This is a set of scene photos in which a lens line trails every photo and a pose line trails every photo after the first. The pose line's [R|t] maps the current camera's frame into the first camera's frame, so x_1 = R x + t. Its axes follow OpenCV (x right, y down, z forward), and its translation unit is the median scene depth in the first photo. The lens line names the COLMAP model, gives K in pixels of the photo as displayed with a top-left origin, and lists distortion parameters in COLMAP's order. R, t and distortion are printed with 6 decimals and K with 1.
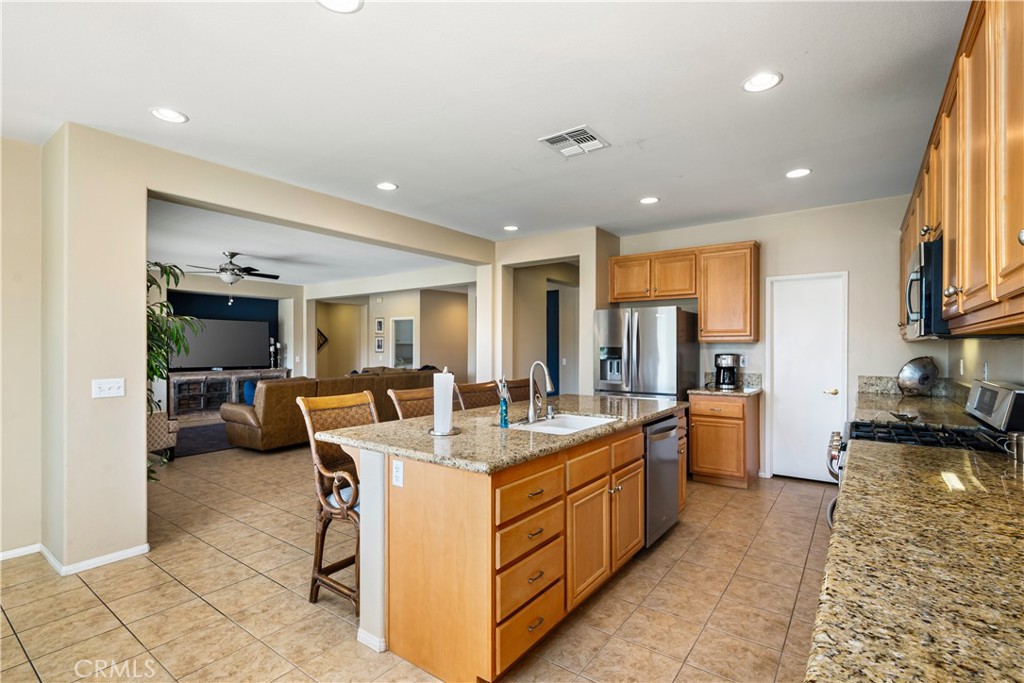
lens RADIAL K [[476.0, 0, 514.7], [0, 476.0, 343.7], [0, 0, 1]] dist [-0.002182, 0.000763]
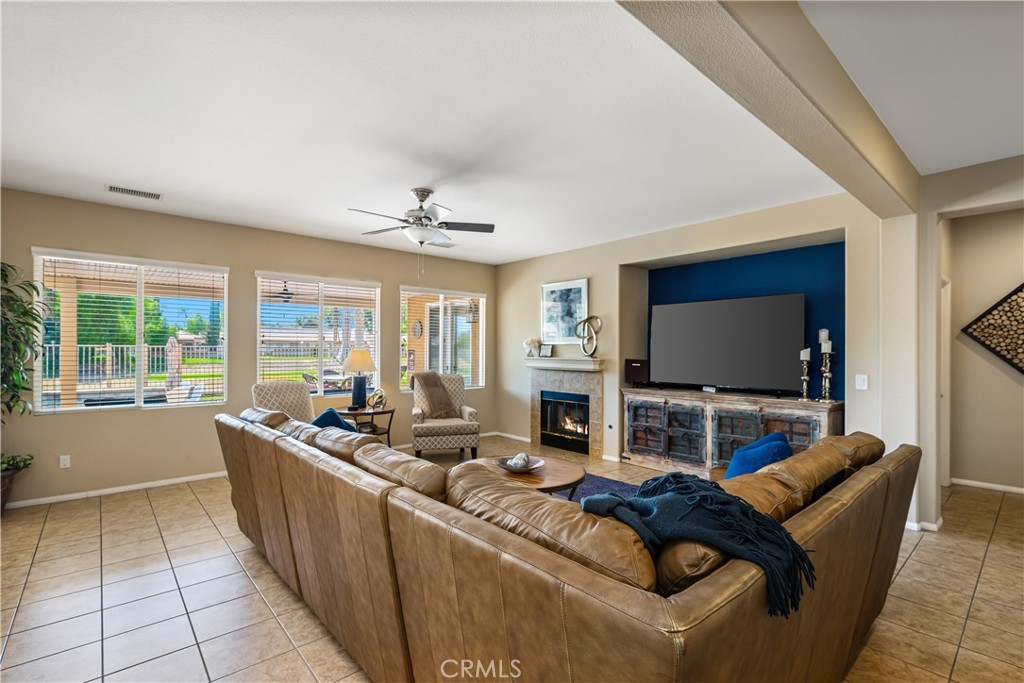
lens RADIAL K [[476.0, 0, 521.0], [0, 476.0, 349.4], [0, 0, 1]] dist [-0.002182, 0.000763]
pose [[-0.200552, -0.006284, -0.979663, -0.025227], [0.001133, 0.999977, -0.006646, 0.009799], [0.979682, -0.002443, -0.200540, 0.937389]]
